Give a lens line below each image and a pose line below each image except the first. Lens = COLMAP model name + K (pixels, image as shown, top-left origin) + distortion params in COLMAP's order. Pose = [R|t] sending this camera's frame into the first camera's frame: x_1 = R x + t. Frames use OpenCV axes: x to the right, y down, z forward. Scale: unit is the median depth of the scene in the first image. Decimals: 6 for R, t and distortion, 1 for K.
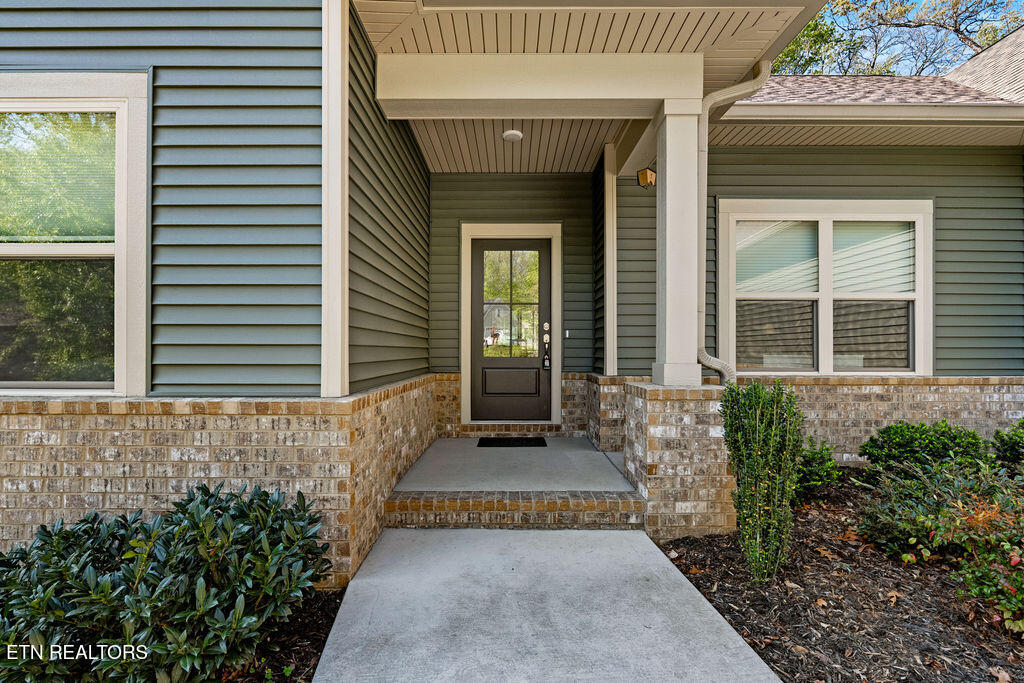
lens RADIAL K [[452.8, 0, 508.9], [0, 452.8, 350.5], [0, 0, 1]] dist [-0.003717, -0.000410]
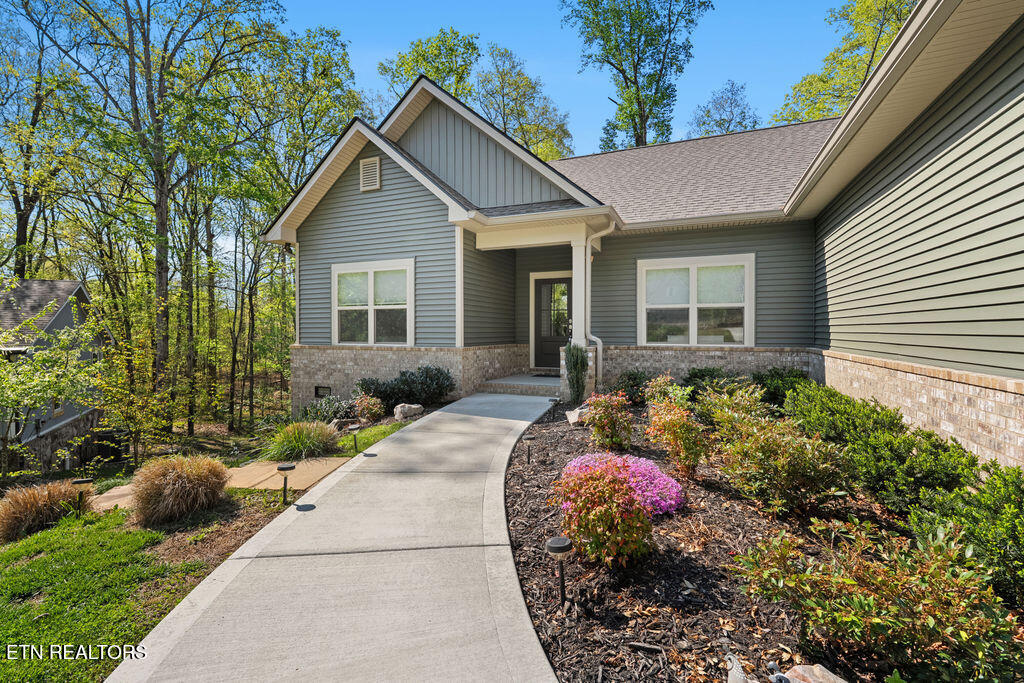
lens RADIAL K [[452.8, 0, 513.5], [0, 452.8, 336.2], [0, 0, 1]] dist [-0.003717, -0.000410]
pose [[0.922209, 0.002613, -0.386682, 0.755209], [0.002053, 0.999930, 0.011653, -0.012210], [0.386686, -0.011540, 0.922139, -1.151467]]
